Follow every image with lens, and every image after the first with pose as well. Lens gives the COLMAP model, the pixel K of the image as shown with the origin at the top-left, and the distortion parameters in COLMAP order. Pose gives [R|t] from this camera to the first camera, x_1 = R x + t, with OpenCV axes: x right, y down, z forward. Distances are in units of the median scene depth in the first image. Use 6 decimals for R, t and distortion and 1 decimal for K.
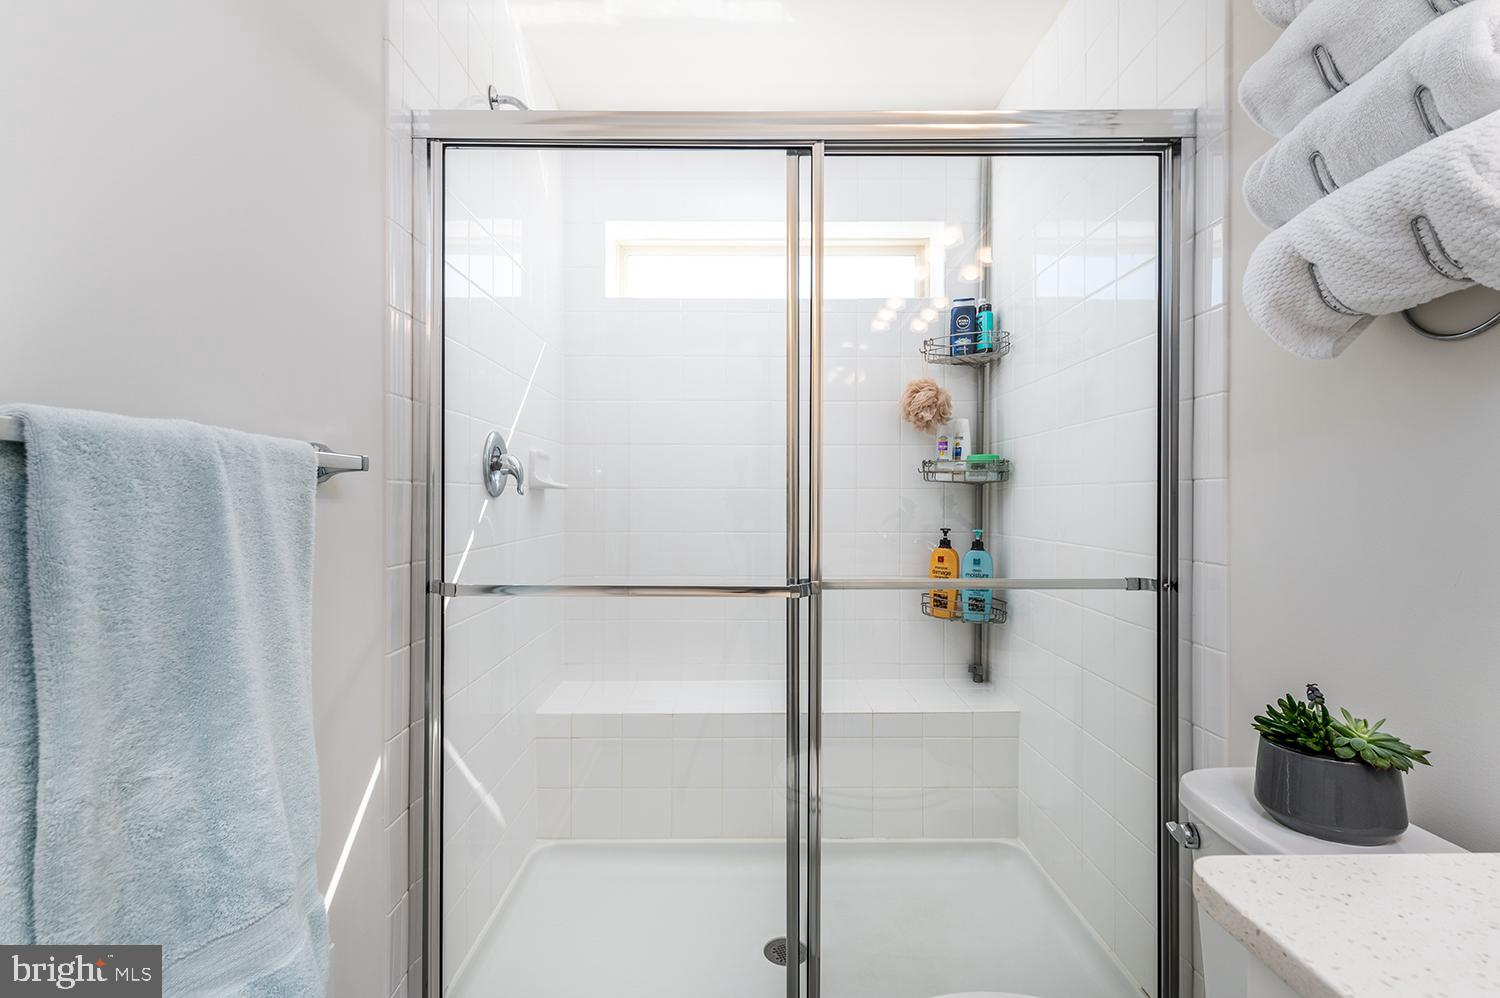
lens RADIAL K [[703.4, 0, 741.5], [0, 703.4, 503.4], [0, 0, 1]] dist [0.010477, -0.001207]
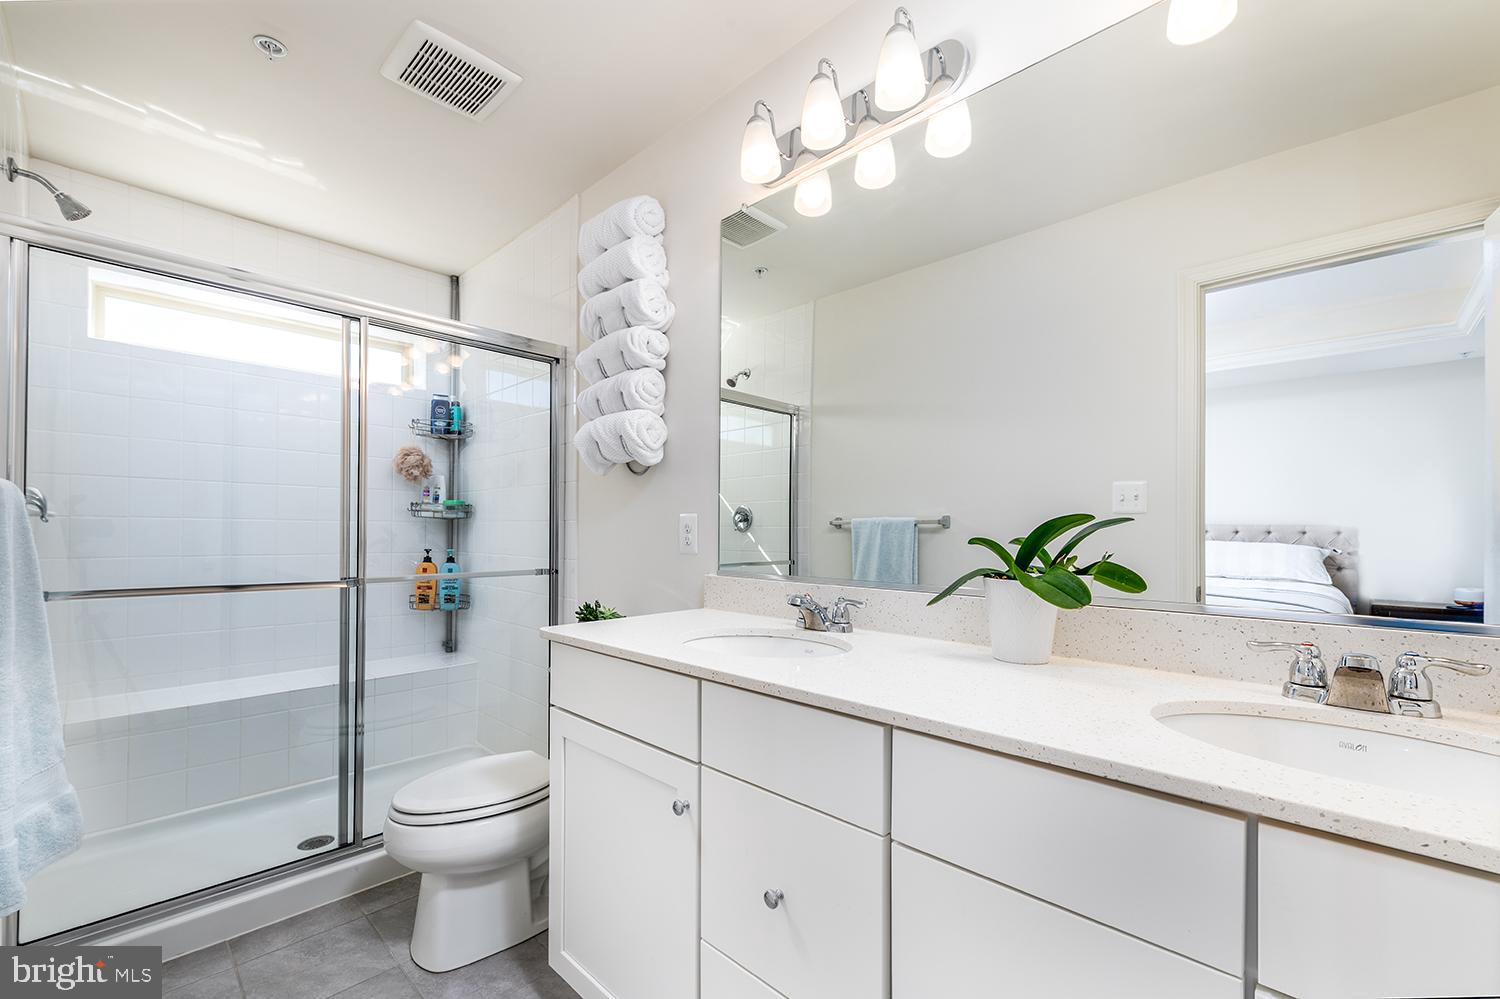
lens RADIAL K [[641.9, 0, 745.8], [0, 641.9, 534.7], [0, 0, 1]] dist [0.001616, 0.000317]
pose [[0.704757, 0.003295, 0.709441, -0.199555], [-0.003986, 0.999992, -0.000685, 0.003683], [-0.709437, -0.002345, 0.704765, -0.430991]]
